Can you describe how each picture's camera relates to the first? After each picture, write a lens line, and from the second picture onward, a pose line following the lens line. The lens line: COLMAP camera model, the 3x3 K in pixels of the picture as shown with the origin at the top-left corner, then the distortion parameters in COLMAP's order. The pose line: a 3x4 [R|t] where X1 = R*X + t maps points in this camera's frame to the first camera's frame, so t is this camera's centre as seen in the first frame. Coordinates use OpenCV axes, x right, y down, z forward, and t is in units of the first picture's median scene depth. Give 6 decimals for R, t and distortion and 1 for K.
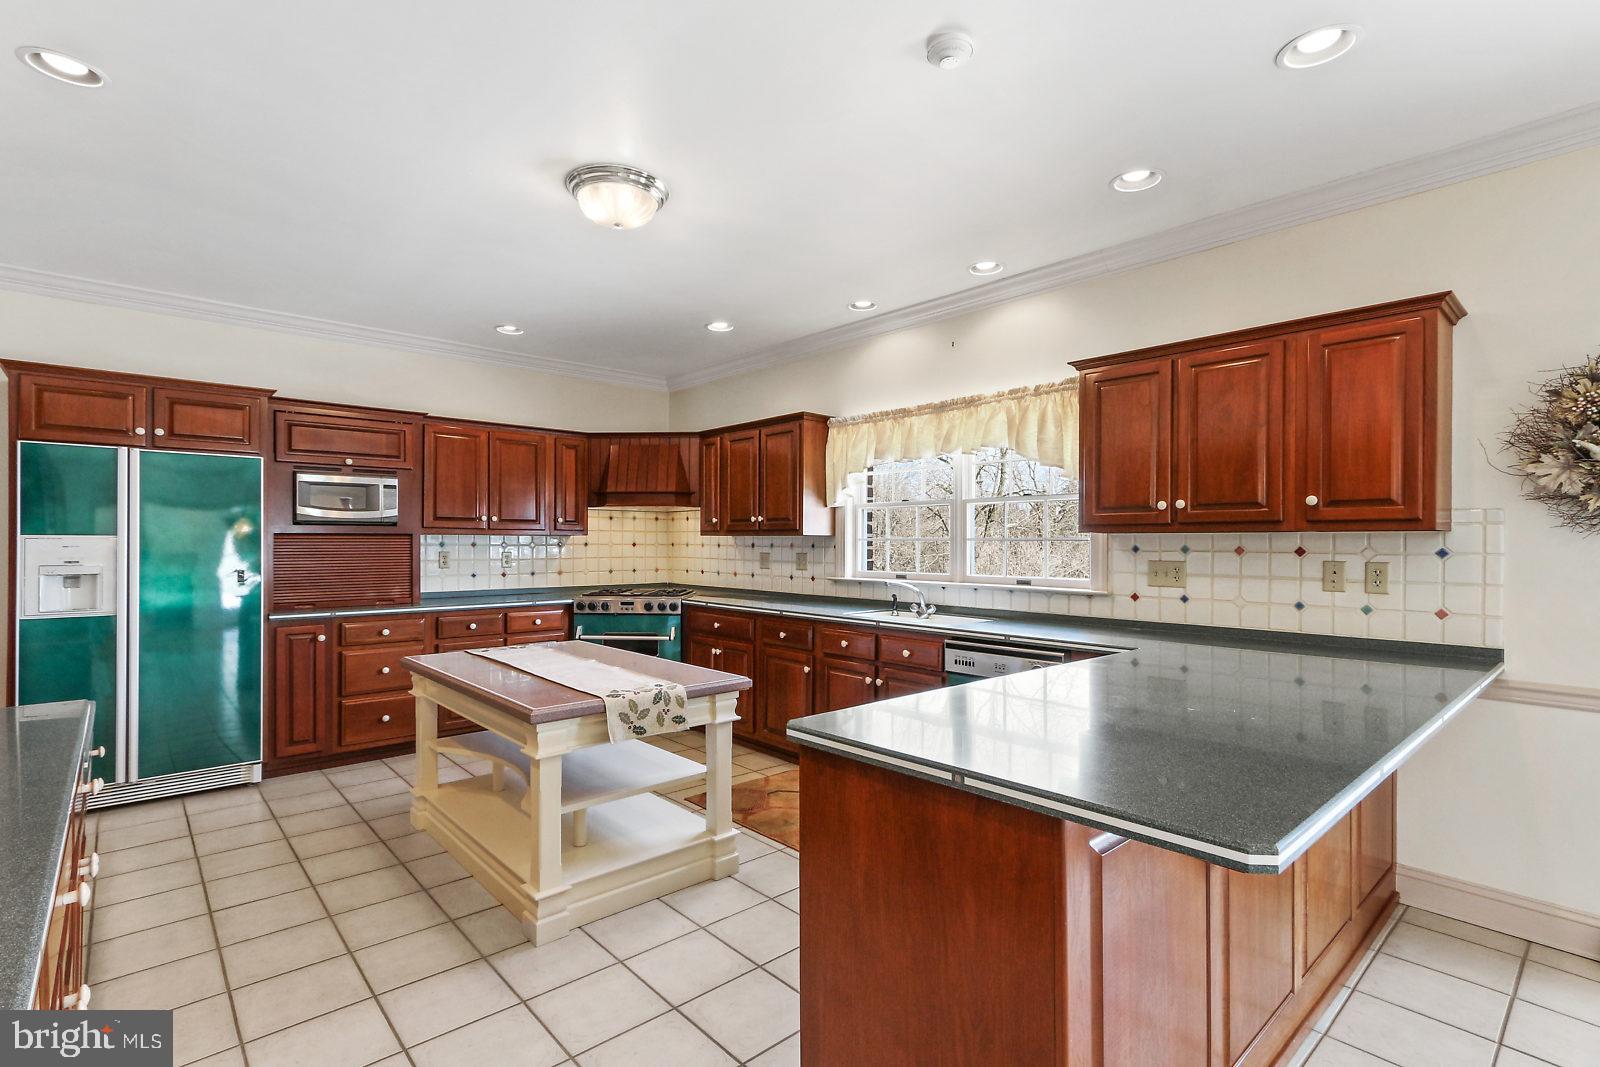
lens RADIAL K [[757.3, 0, 792.3], [0, 757.3, 543.8], [0, 0, 1]] dist [0.003184, 0.001530]
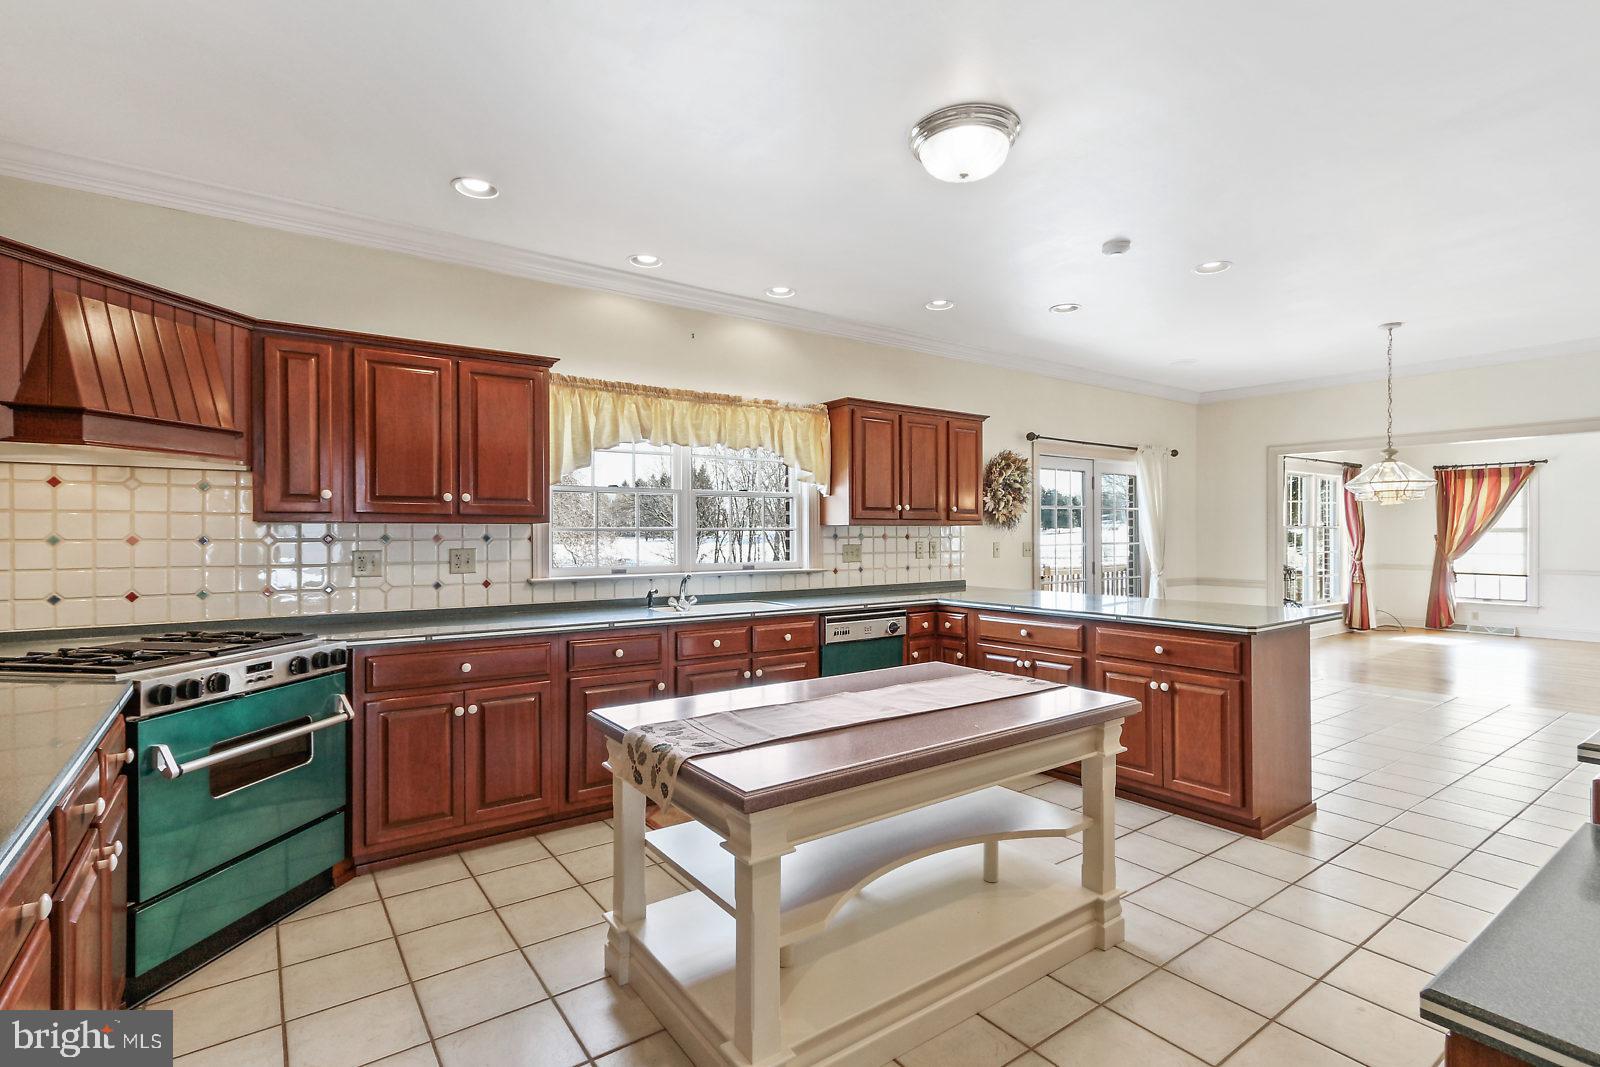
lens RADIAL K [[757.3, 0, 790.6], [0, 757.3, 543.2], [0, 0, 1]] dist [0.003184, 0.001530]
pose [[0.113242, -0.020375, 0.993359, -0.743437], [0.000404, 0.999791, 0.020461, -0.007826], [-0.993567, -0.001916, 0.113226, 0.723105]]
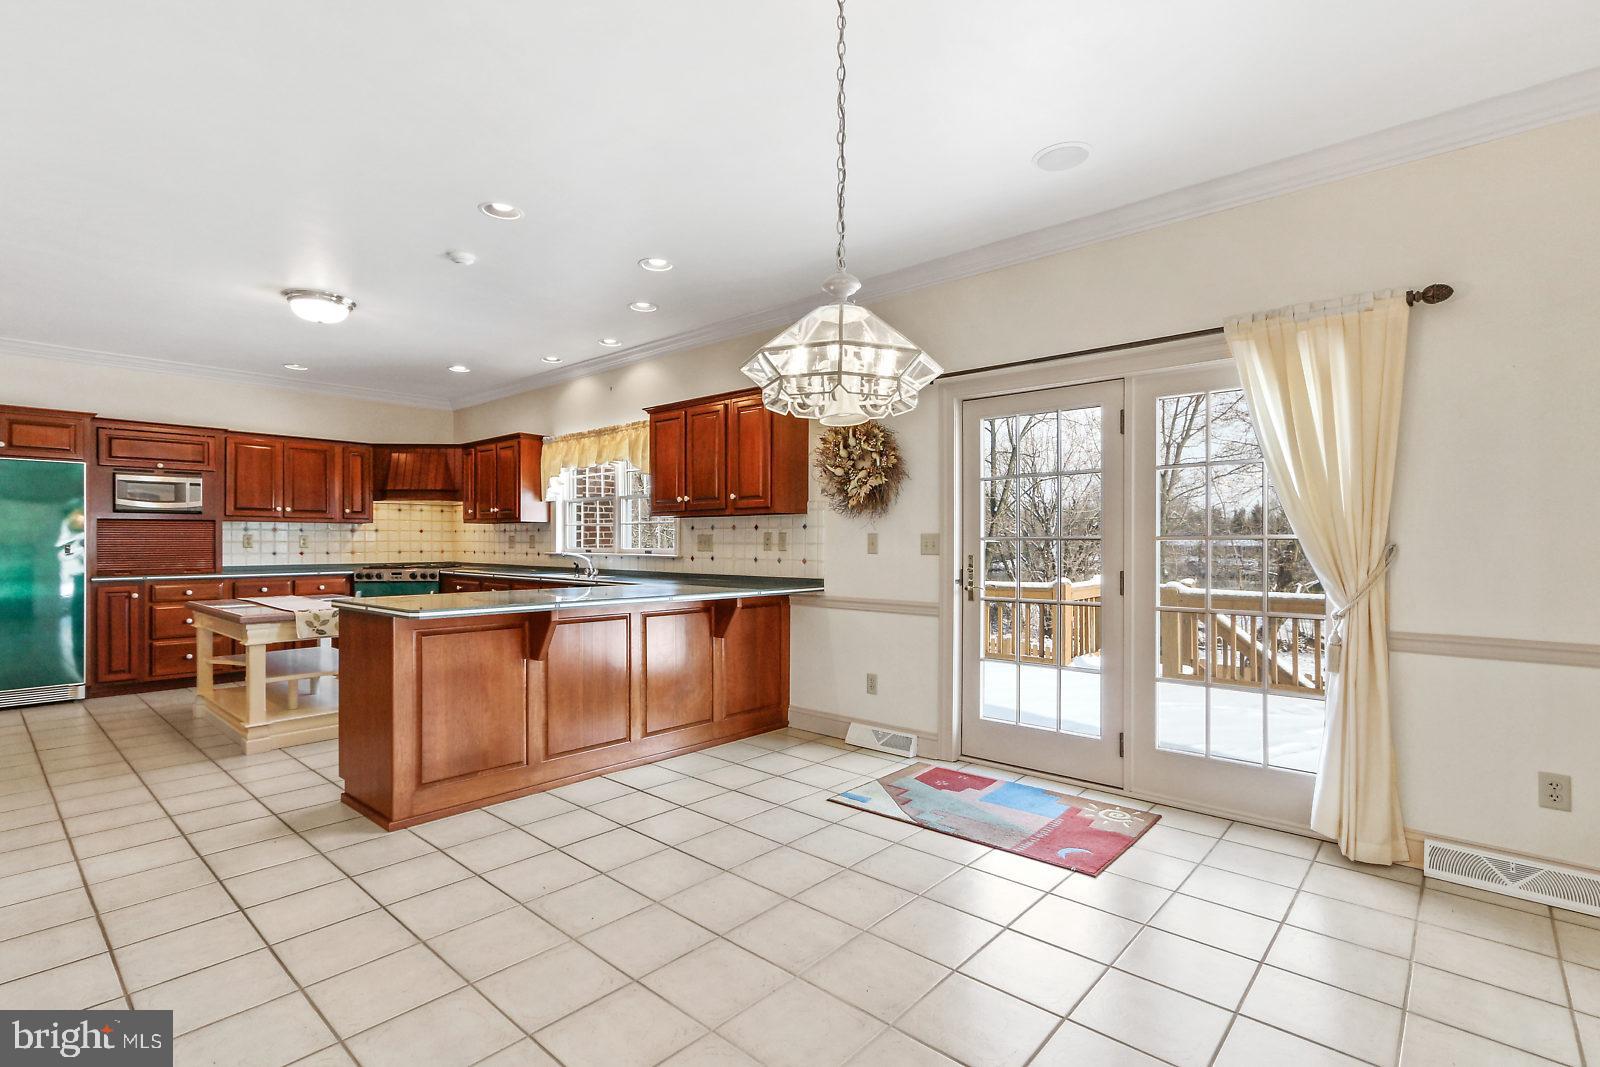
lens RADIAL K [[757.3, 0, 799.6], [0, 757.3, 542.3], [0, 0, 1]] dist [0.003184, 0.001530]
pose [[0.993908, -0.001475, 0.110204, 0.391950], [0.001564, 0.999999, -0.000719, 0.030151], [-0.110203, 0.000886, 0.993909, -0.459763]]
